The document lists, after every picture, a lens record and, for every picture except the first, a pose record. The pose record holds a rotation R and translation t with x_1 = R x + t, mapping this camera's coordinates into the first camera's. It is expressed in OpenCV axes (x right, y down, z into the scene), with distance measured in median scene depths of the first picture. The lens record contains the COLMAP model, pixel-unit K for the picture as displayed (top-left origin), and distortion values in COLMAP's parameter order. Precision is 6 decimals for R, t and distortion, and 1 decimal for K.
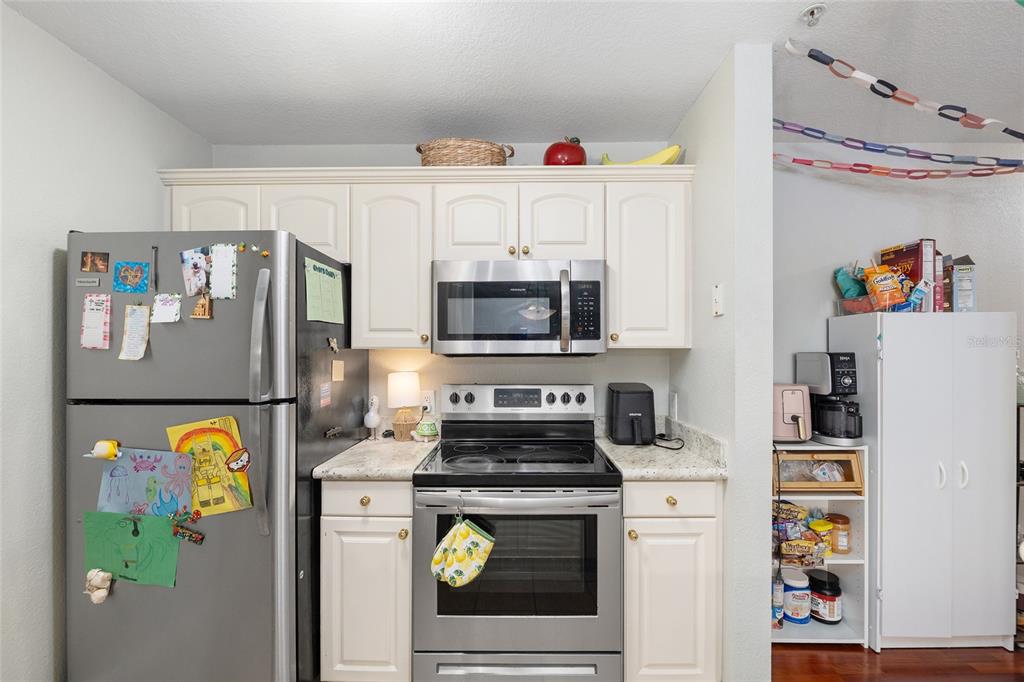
lens RADIAL K [[427.0, 0, 511.3], [0, 427.0, 355.3], [0, 0, 1]] dist [-0.013277, 0.000233]
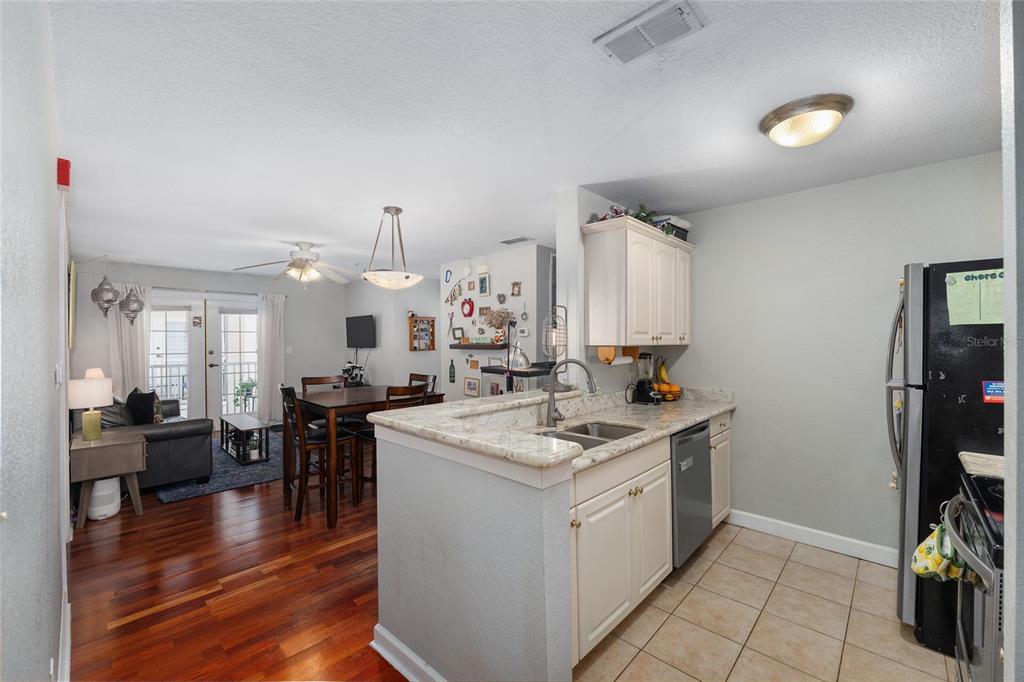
lens RADIAL K [[415.3, 0, 509.7], [0, 415.3, 341.9], [0, 0, 1]] dist [-0.012289, -0.000150]
pose [[-0.679035, 0.004980, -0.734089, 1.058044], [-0.001323, 0.999967, 0.008007, -0.036496], [0.734104, 0.006408, -0.679006, 0.752090]]
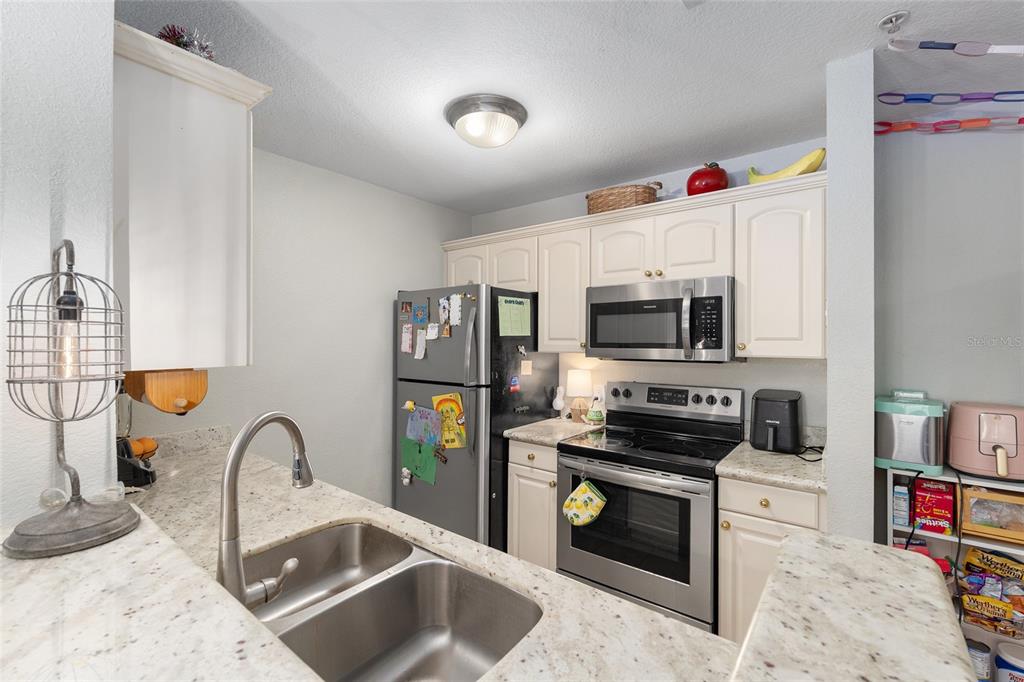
lens RADIAL K [[442.2, 0, 509.5], [0, 442.2, 342.6], [0, 0, 1]] dist [-0.007855, 0.000036]
pose [[0.794957, 0.007148, -0.606623, 0.470785], [-0.006375, 0.999974, 0.003429, -0.054872], [0.606632, 0.001142, 0.794982, -0.243493]]
